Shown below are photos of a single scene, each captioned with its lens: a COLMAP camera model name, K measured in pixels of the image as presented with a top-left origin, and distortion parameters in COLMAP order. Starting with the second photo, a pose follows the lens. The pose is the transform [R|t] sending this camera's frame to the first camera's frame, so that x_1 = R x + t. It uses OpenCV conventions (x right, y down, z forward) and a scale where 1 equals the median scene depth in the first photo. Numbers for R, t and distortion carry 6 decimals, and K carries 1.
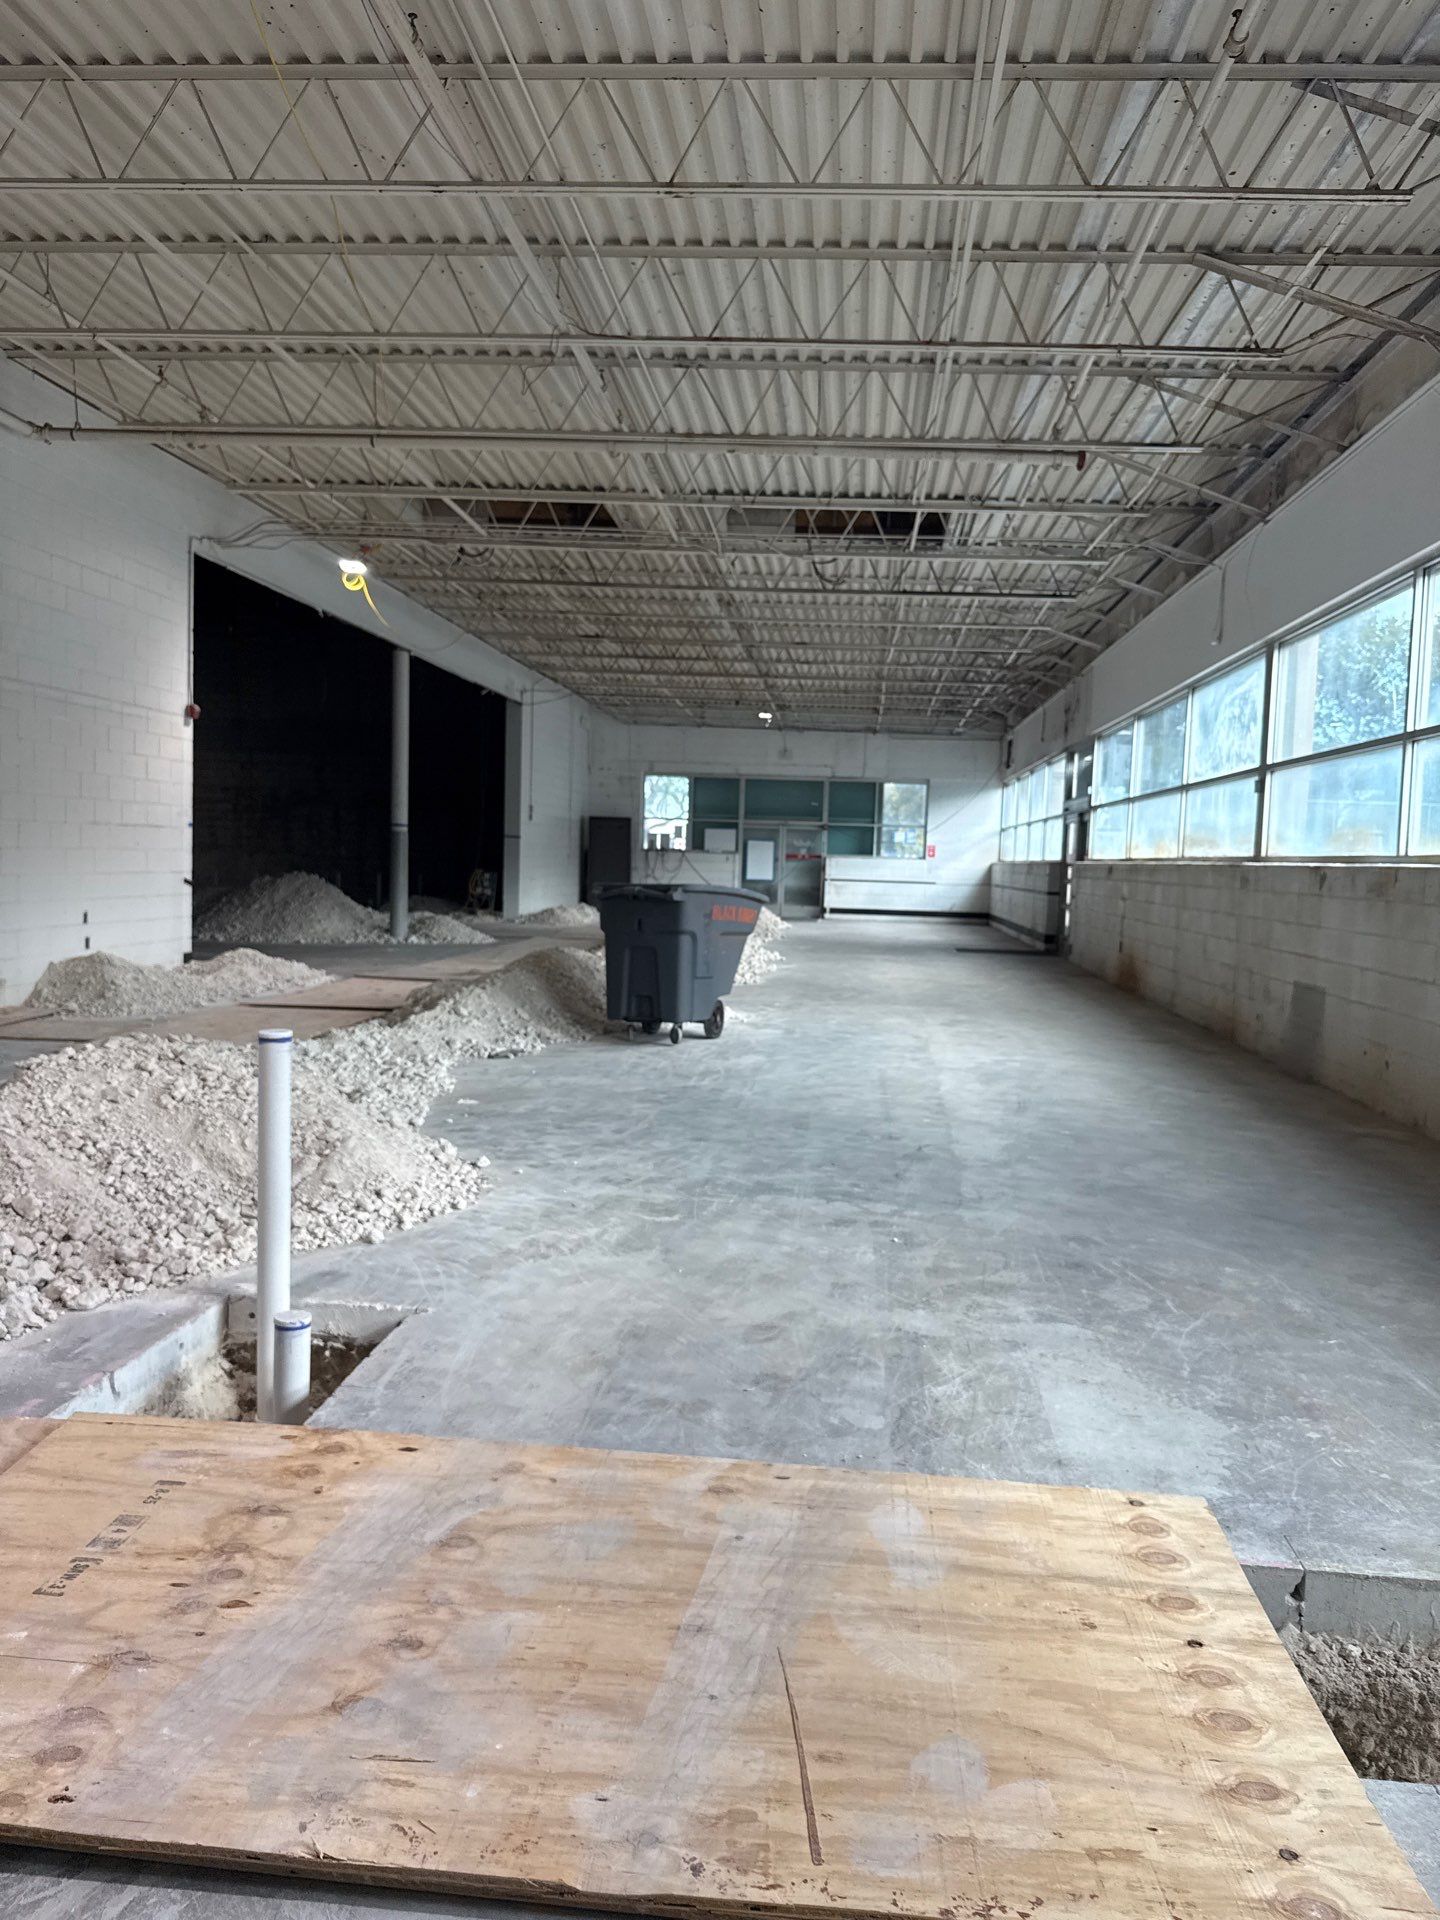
lens RADIAL K [[1483.2, 0, 720.0], [0, 1483.2, 960.0], [0, 0, 1]] dist [-0.001301, -0.000047]
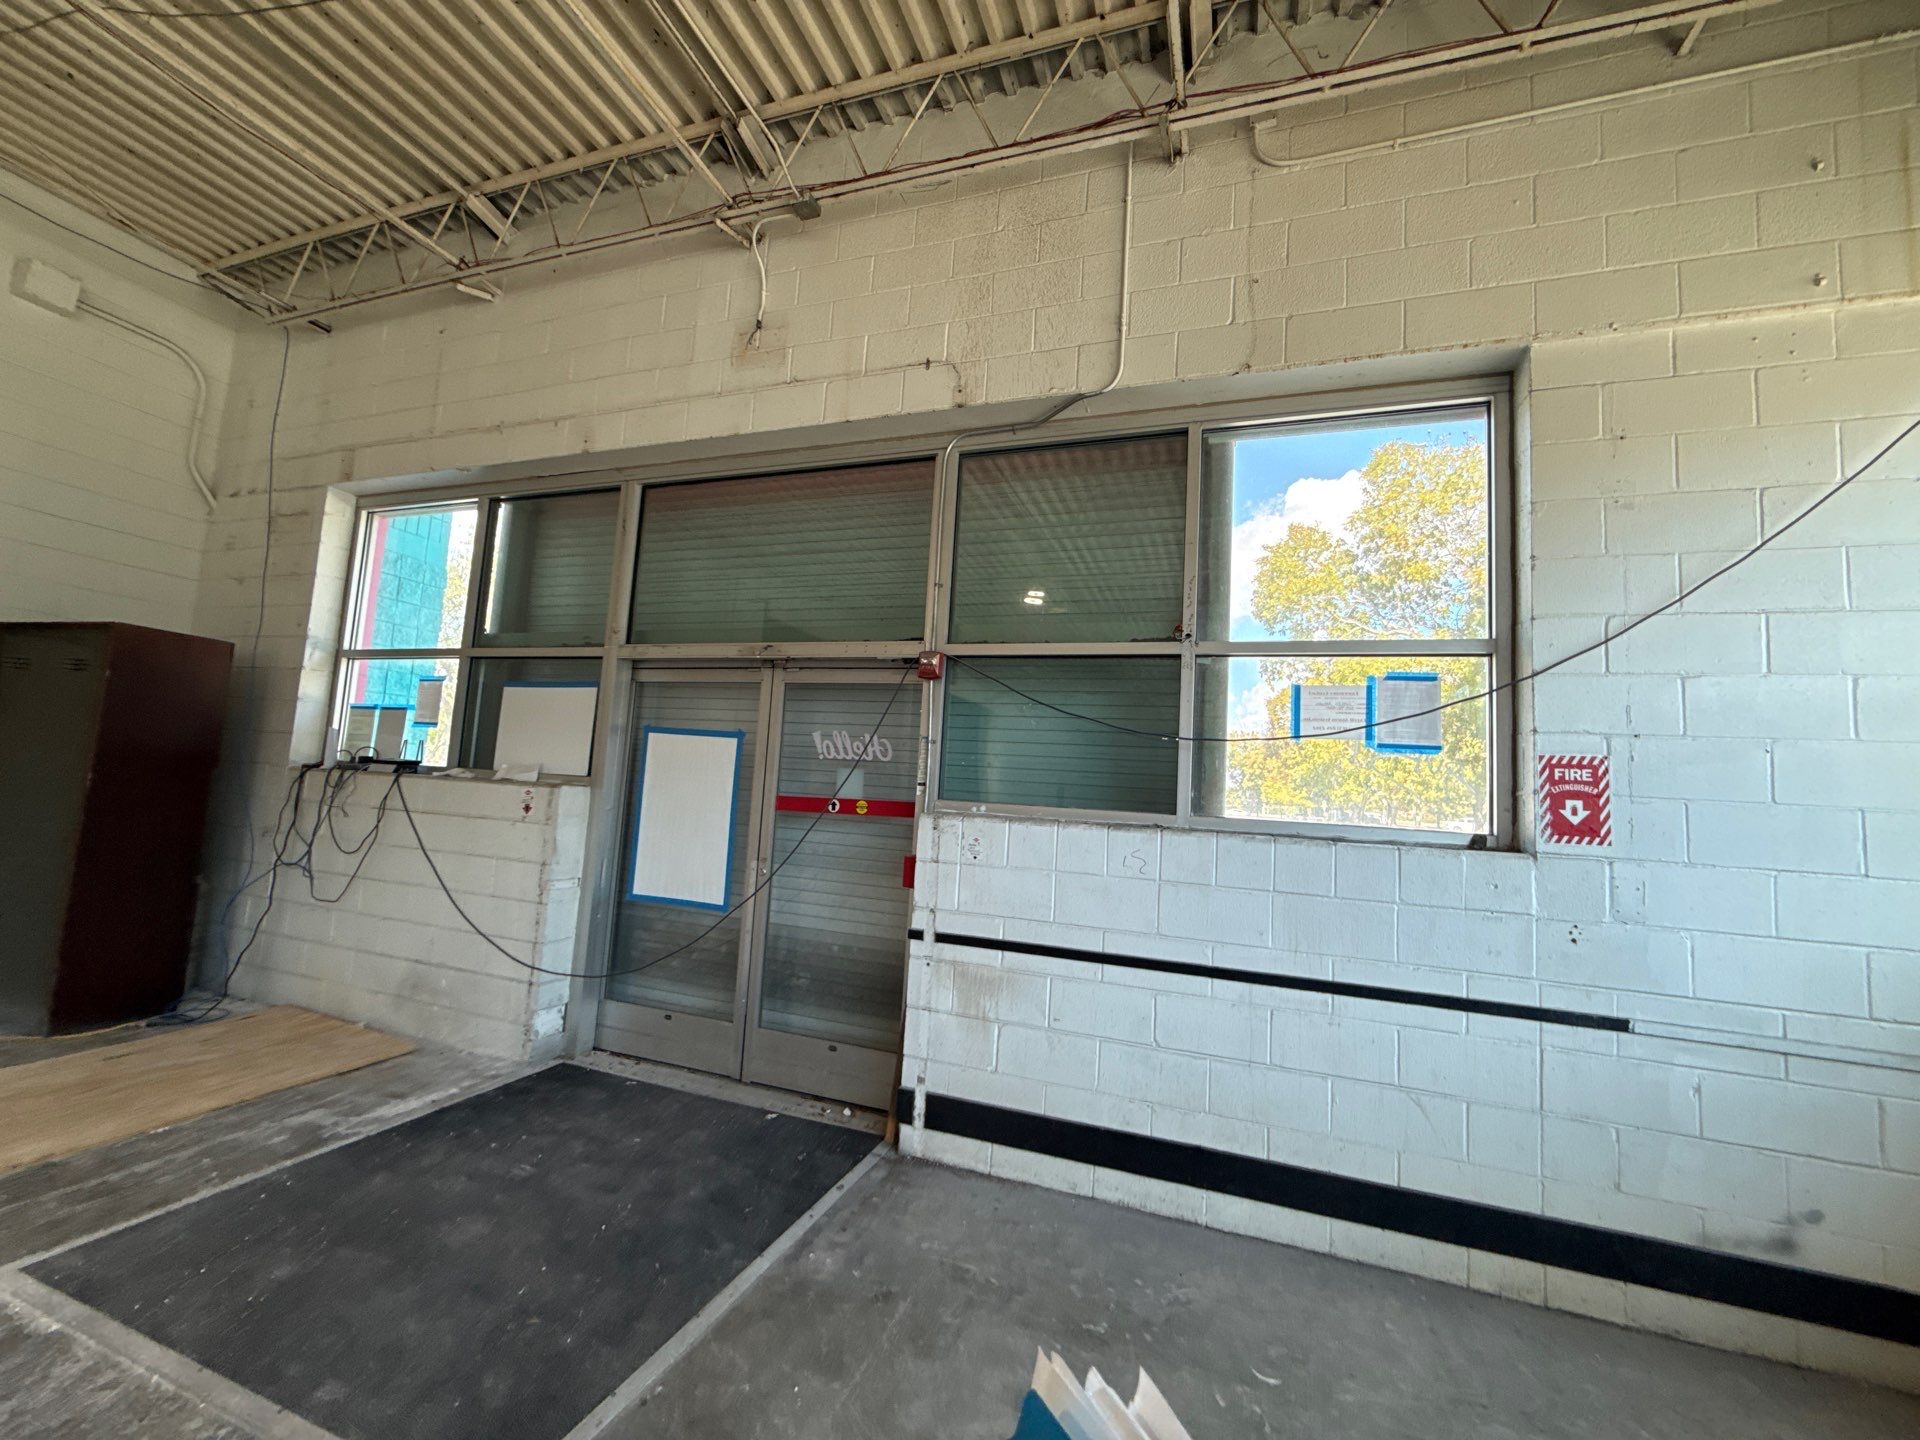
lens RADIAL K [[769.5, 0, 960.0], [0, 769.5, 720.0], [0, 0, 1]] dist [-0.002188, -0.000019]
pose [[0.967494, -0.001370, -0.252892, 0.101158], [-0.043551, 0.984144, -0.171944, -0.063897], [0.249117, 0.177368, 0.952093, 0.900178]]
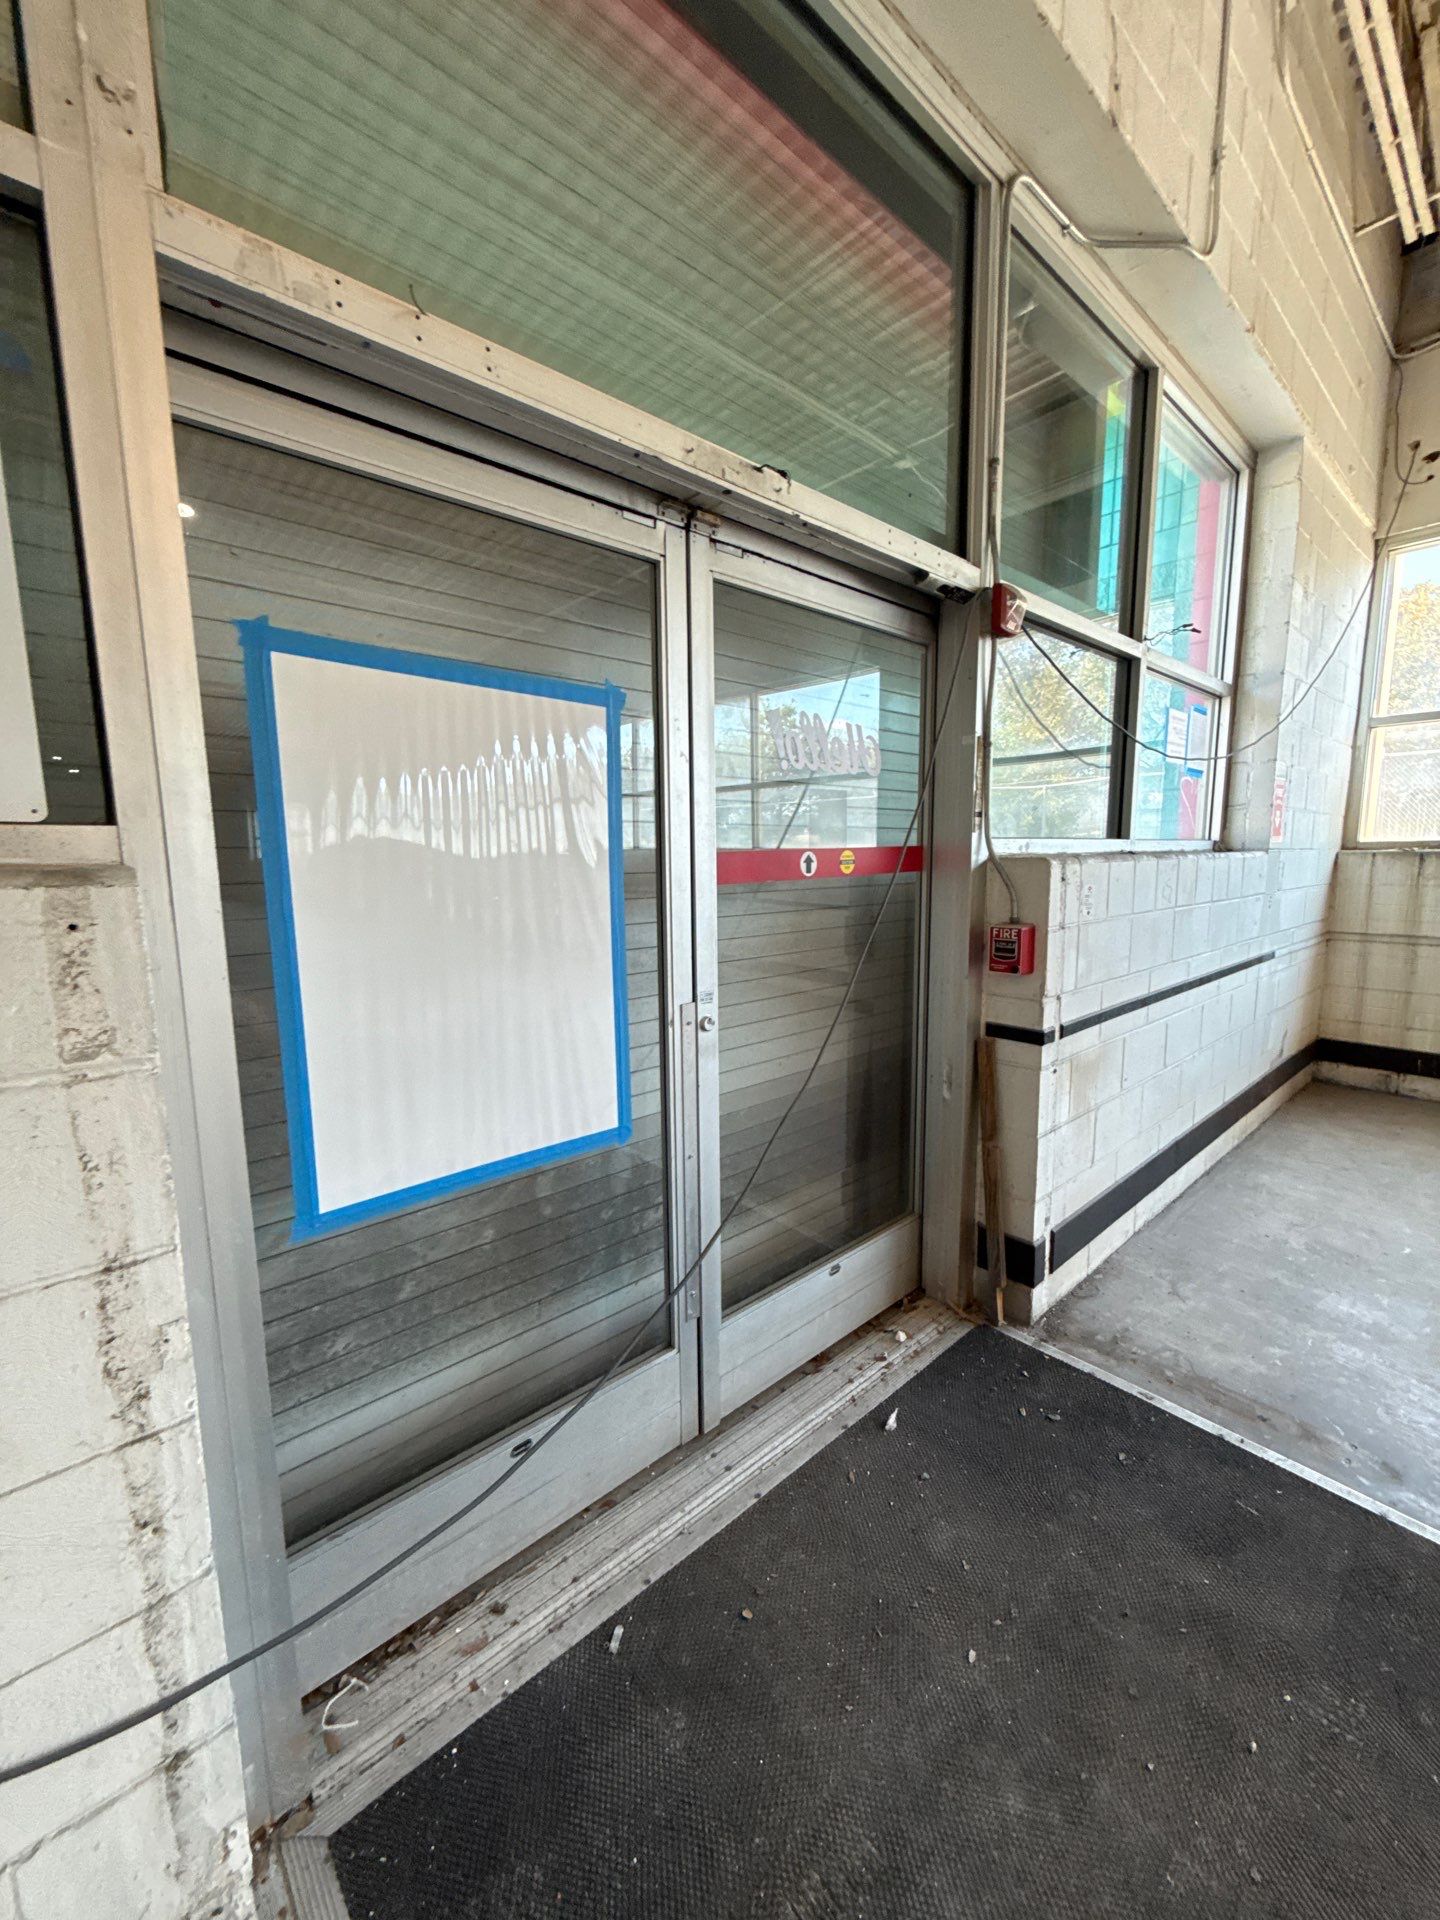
lens RADIAL K [[769.5, 0, 720.0], [0, 769.5, 960.0], [0, 0, 1]] dist [-0.002188, -0.000019]
pose [[0.679320, -0.146221, 0.719127, 0.009110], [0.084648, 0.989020, 0.121137, -0.070293], [-0.728944, -0.021418, 0.684239, 0.969281]]
